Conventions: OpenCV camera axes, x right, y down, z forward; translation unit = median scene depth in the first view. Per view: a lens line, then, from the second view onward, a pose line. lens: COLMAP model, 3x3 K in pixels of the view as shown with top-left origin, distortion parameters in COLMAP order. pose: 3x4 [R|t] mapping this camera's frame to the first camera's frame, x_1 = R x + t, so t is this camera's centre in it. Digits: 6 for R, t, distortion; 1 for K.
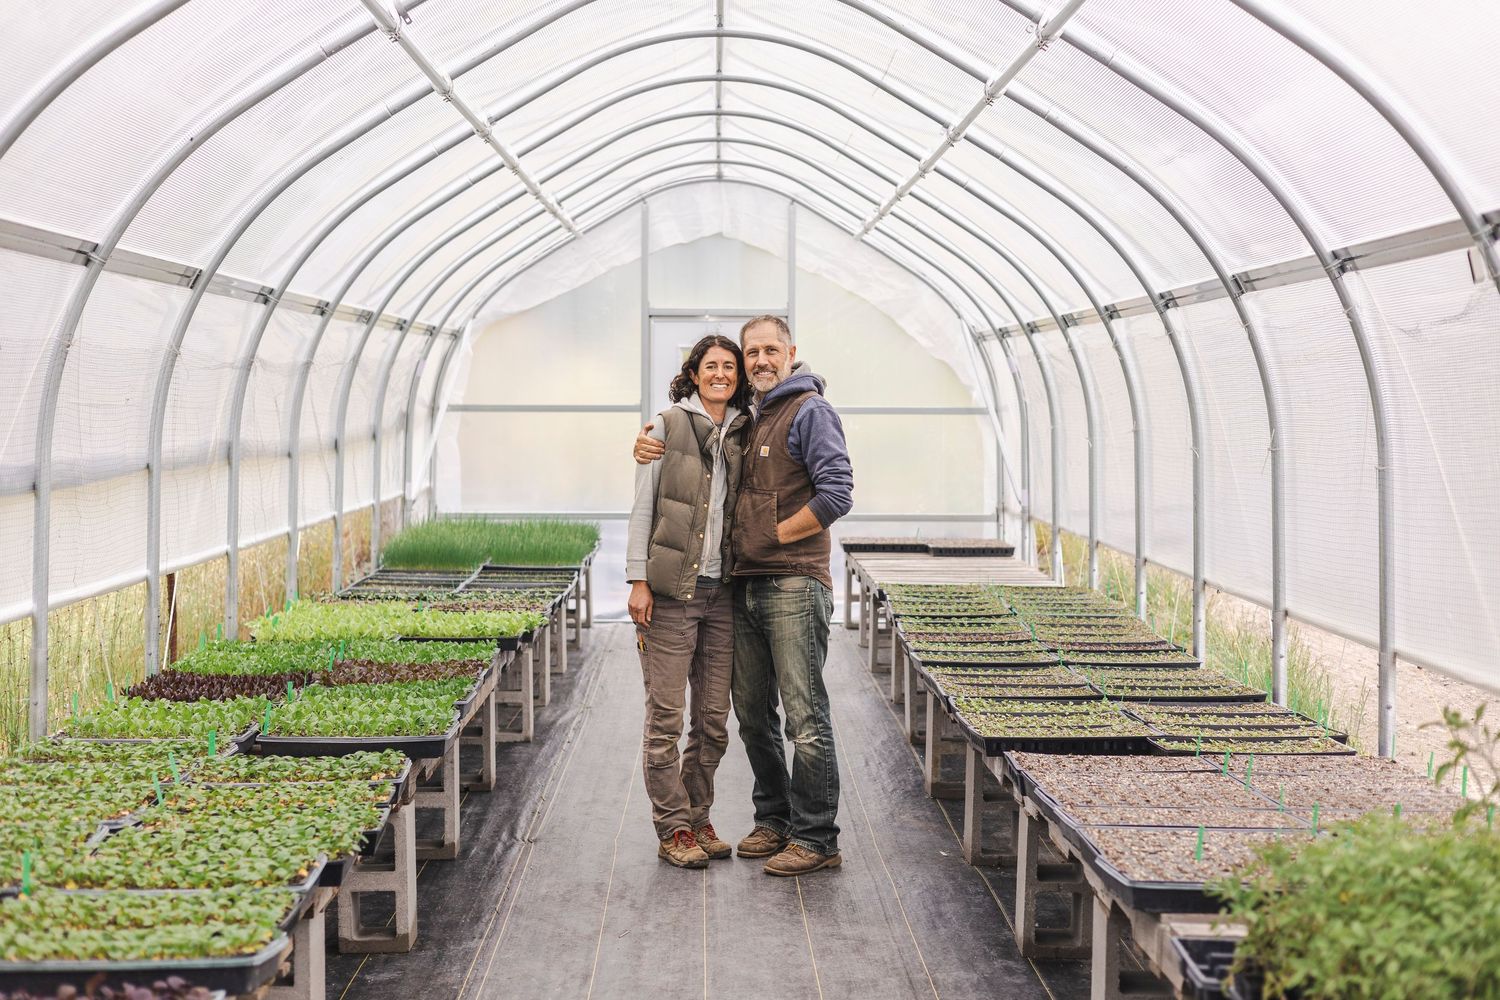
lens RADIAL K [[2123.4, 0, 754.5], [0, 2123.4, 501.7], [0, 0, 1]] dist [-0.037753, 0.000000]
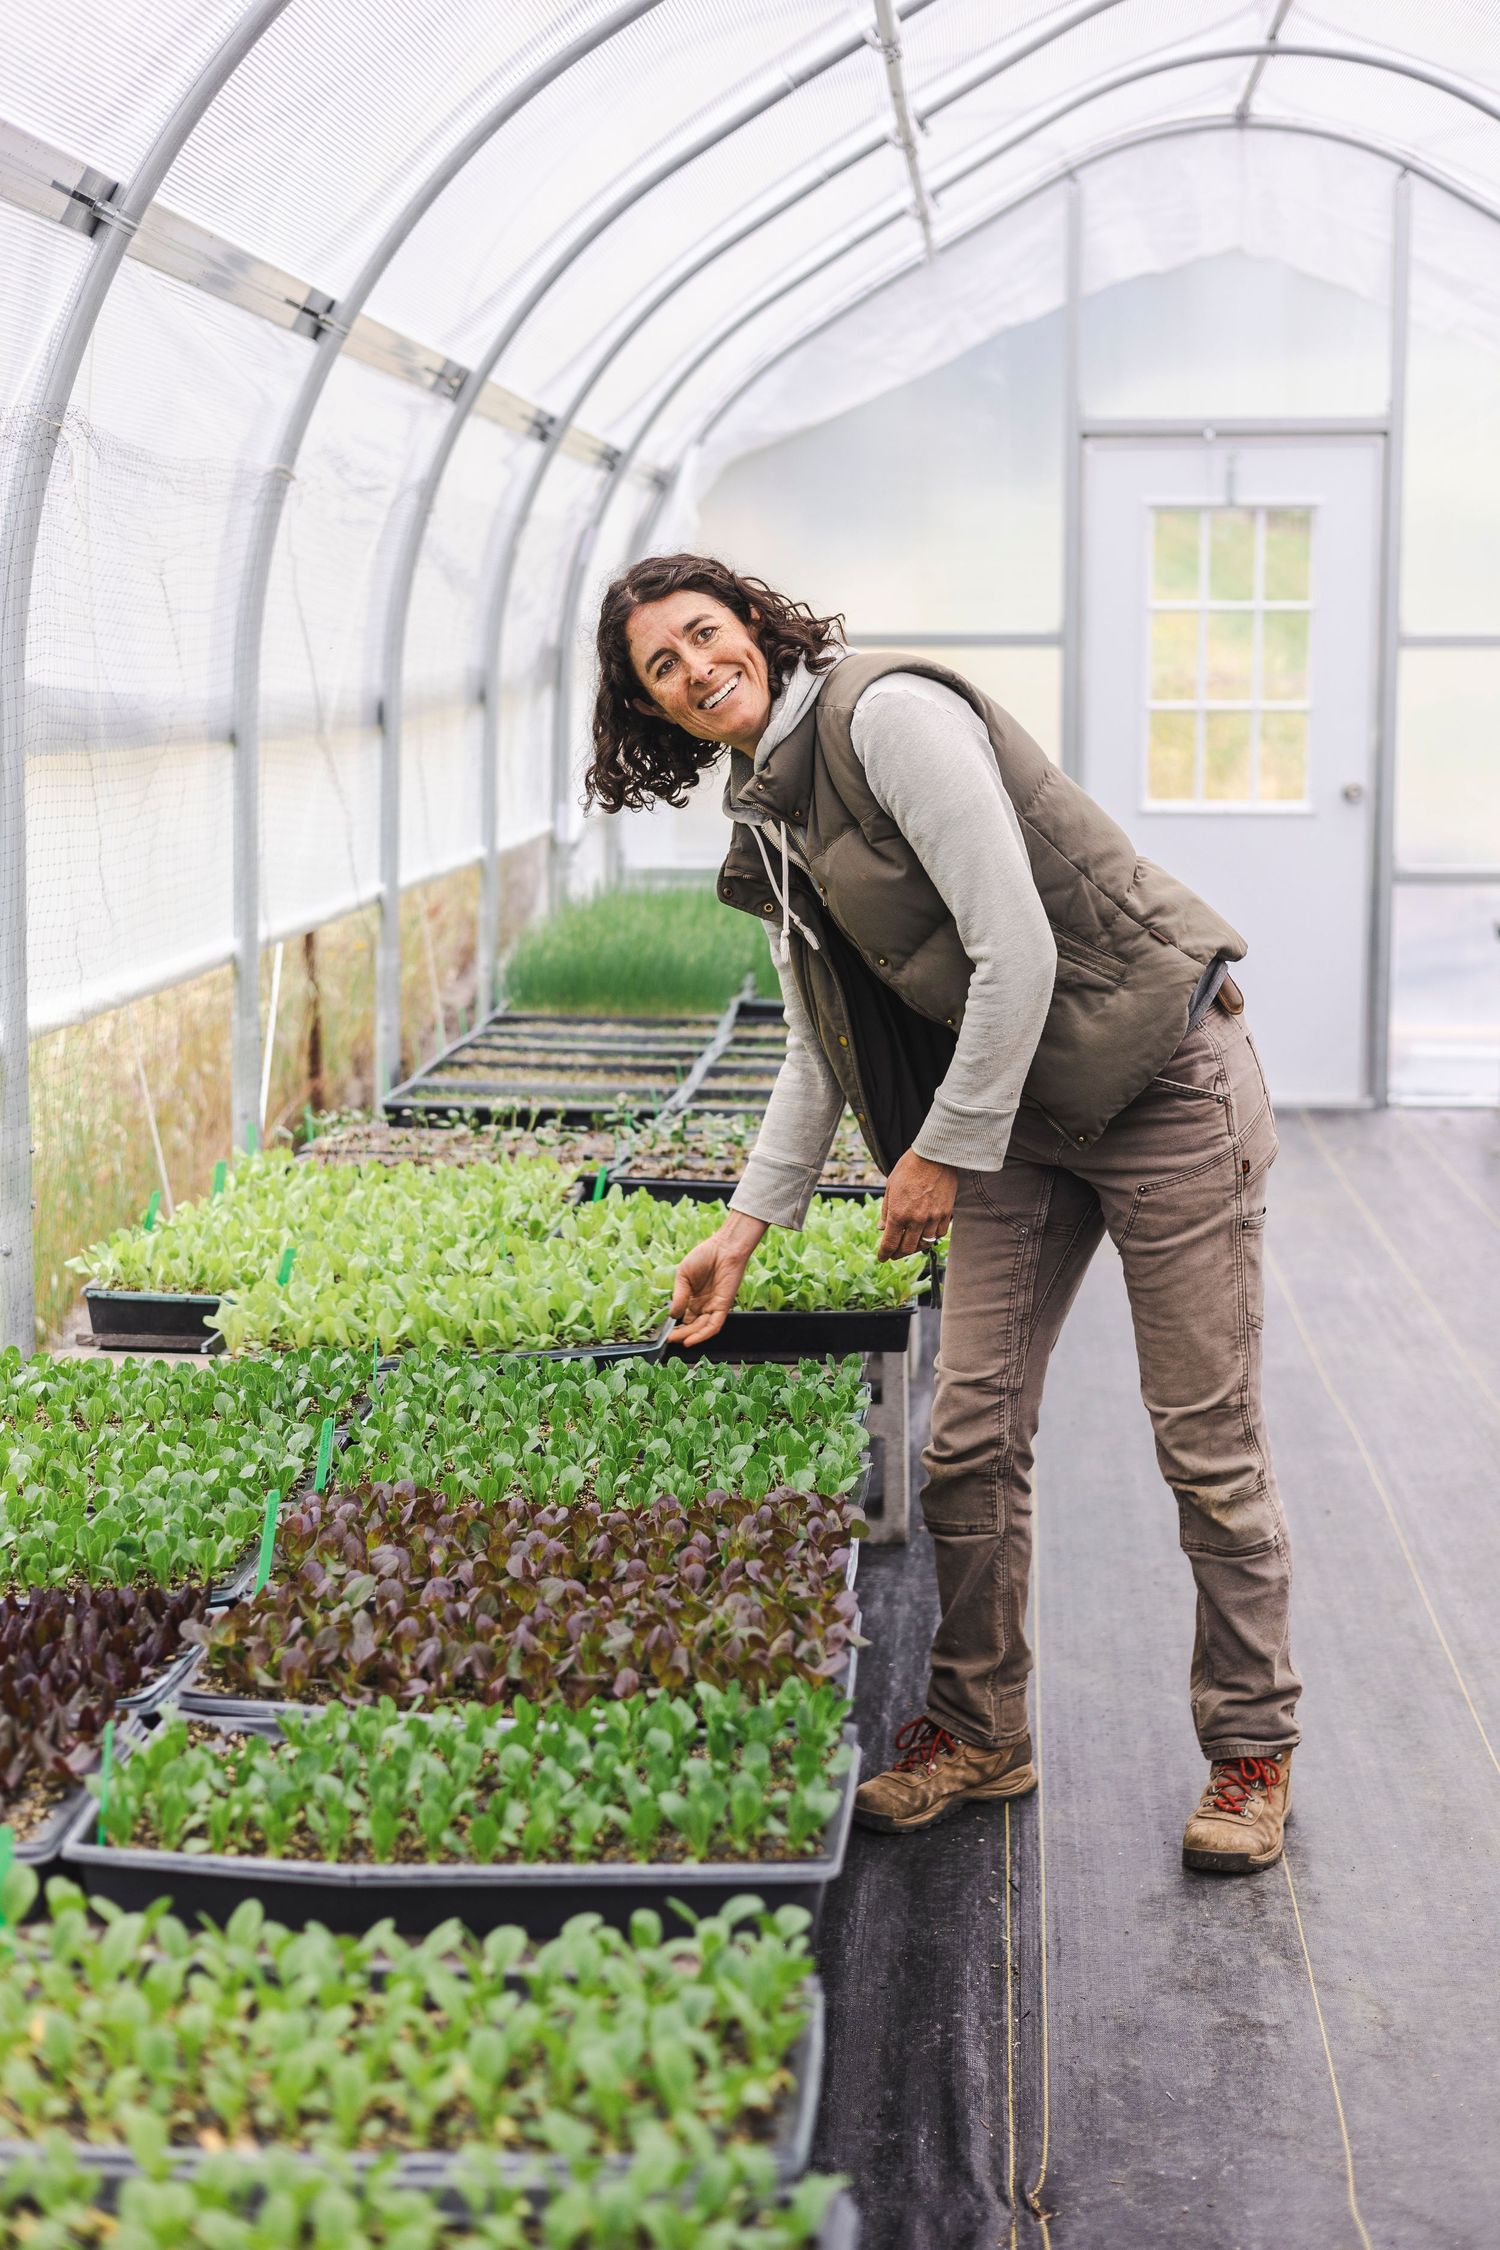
lens RADIAL K [[3185.1, 0, 744.8], [0, 3185.1, 1126.5], [0, 0, 1]] dist [-0.037753, 0.000000]
pose [[0.994499, 0.008099, -0.104435, -0.060216], [0.001987, 0.995368, 0.096113, -0.006373], [0.104729, -0.095792, 0.989877, 0.369236]]
